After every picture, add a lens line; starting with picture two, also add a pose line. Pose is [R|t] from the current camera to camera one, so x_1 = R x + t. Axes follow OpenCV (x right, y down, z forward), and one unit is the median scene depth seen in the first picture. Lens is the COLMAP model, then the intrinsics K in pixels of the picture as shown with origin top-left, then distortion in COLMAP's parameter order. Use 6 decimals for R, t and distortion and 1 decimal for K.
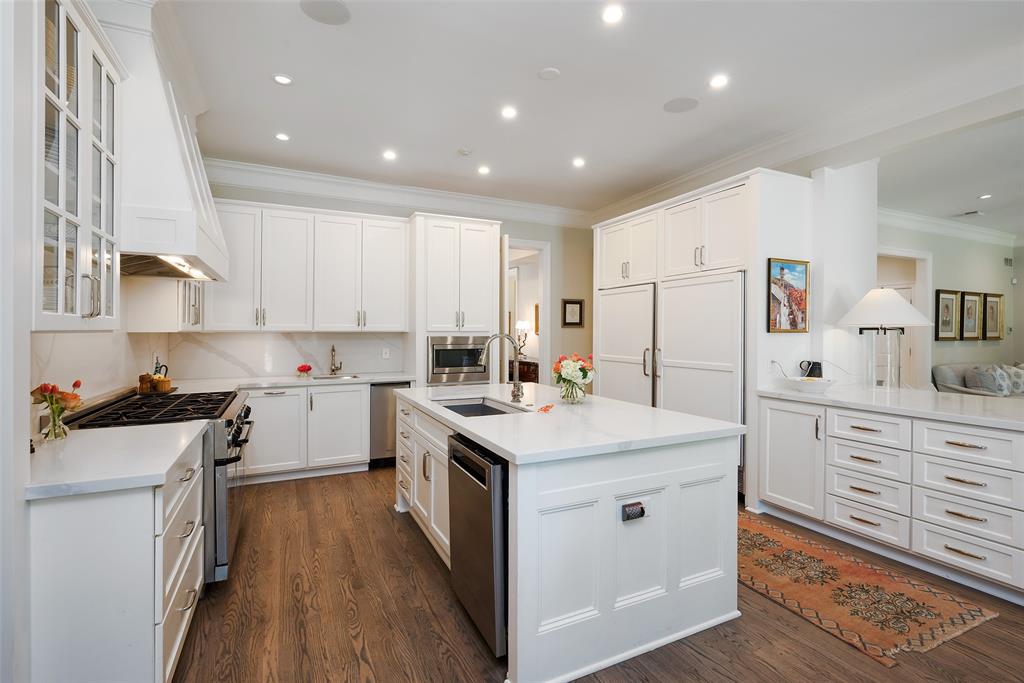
lens RADIAL K [[469.0, 0, 516.7], [0, 469.0, 334.2], [0, 0, 1]] dist [-0.000546, -0.000063]
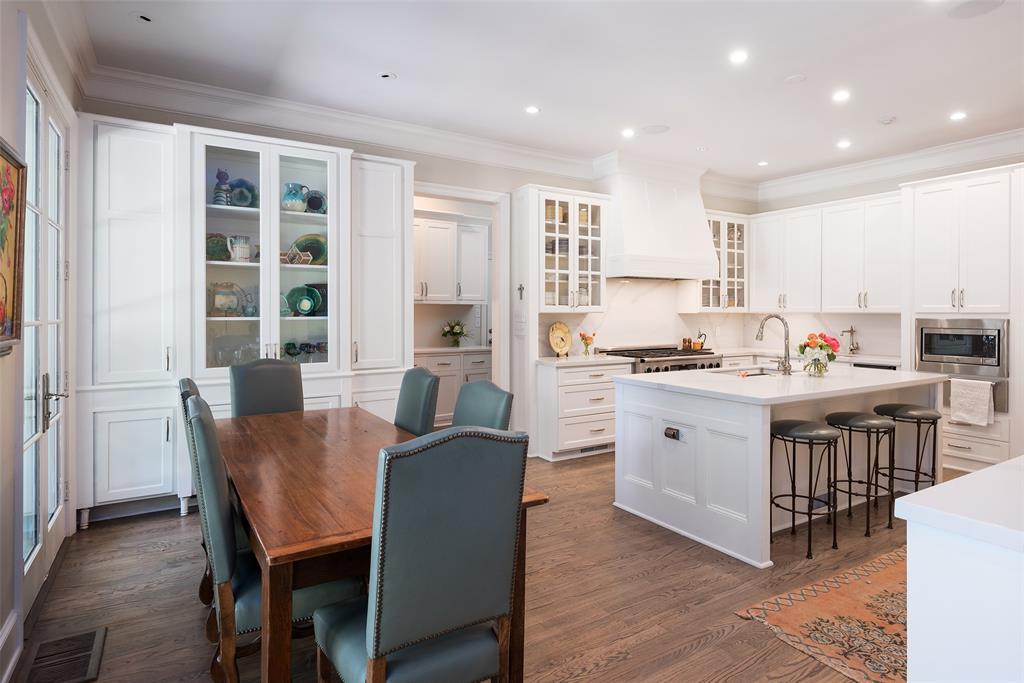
lens RADIAL K [[551.8, 0, 500.9], [0, 551.8, 315.3], [0, 0, 1]] dist [-0.002007, 0.000072]
pose [[0.075358, 0.006065, -0.997138, 1.107745], [-0.006535, 0.999963, 0.005589, -0.002764], [0.997135, 0.006096, 0.075394, 0.180702]]
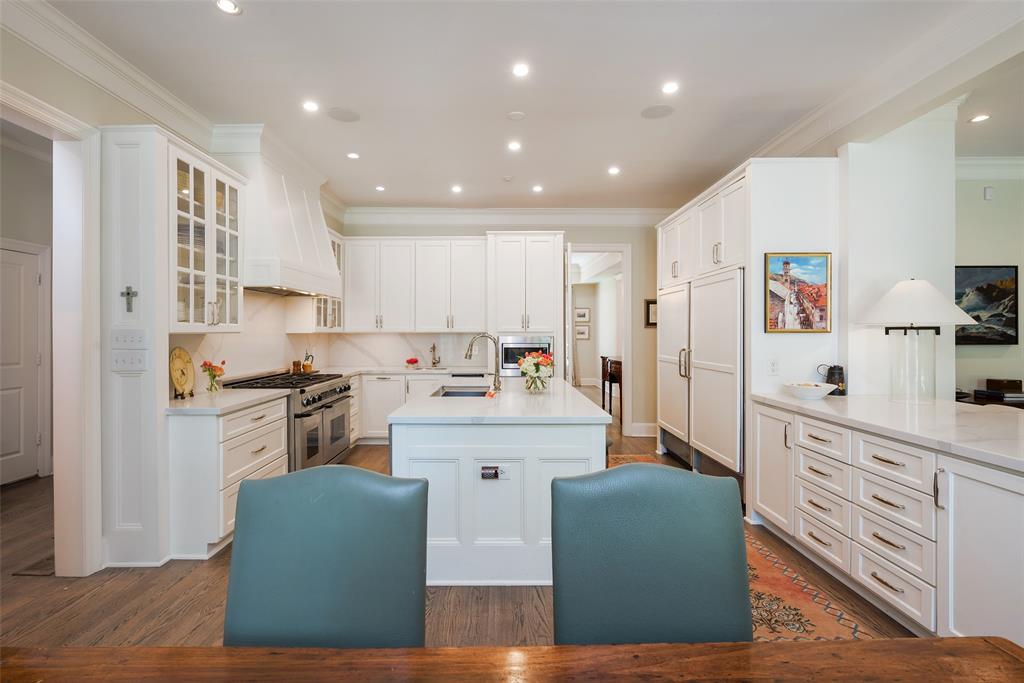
lens RADIAL K [[479.2, 0, 498.2], [0, 479.2, 334.4], [0, 0, 1]] dist [-0.003436, -0.000475]
pose [[0.891411, 0.000254, -0.453195, 0.488669], [-0.000082, 1.000000, 0.000400, -0.000728], [0.453195, -0.000320, 0.891411, -0.090379]]
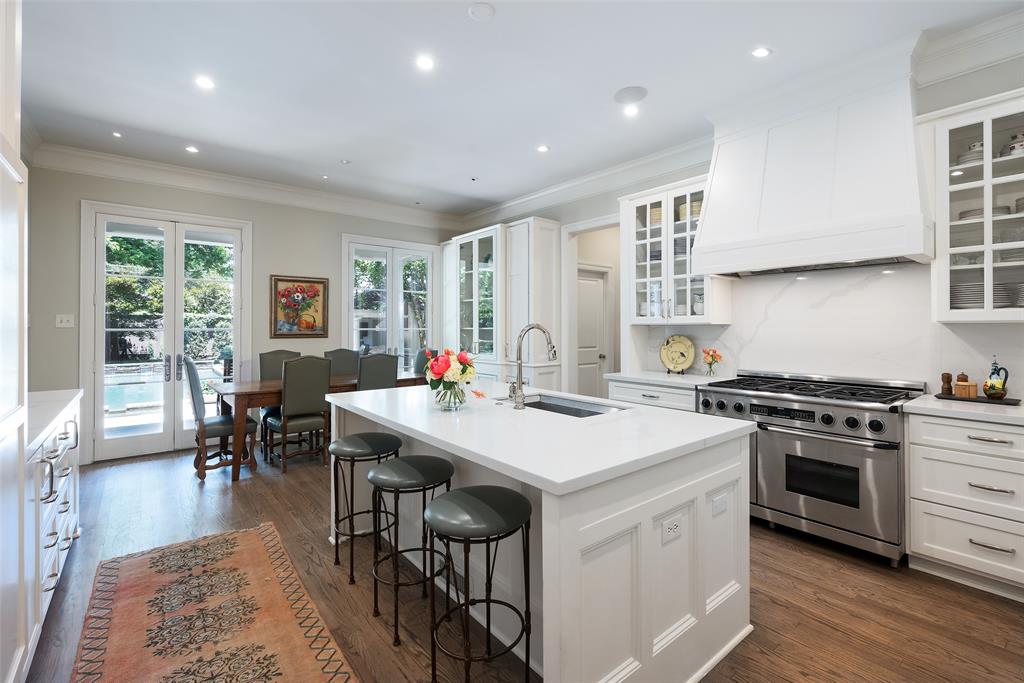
lens RADIAL K [[458.8, 0, 541.4], [0, 458.8, 319.0], [0, 0, 1]] dist [0.015057, 0.000181]
pose [[-0.967616, 0.007400, -0.252317, 0.137034], [0.007771, 0.999970, -0.000475, -0.017715], [0.252306, -0.002421, -0.967644, 1.560080]]
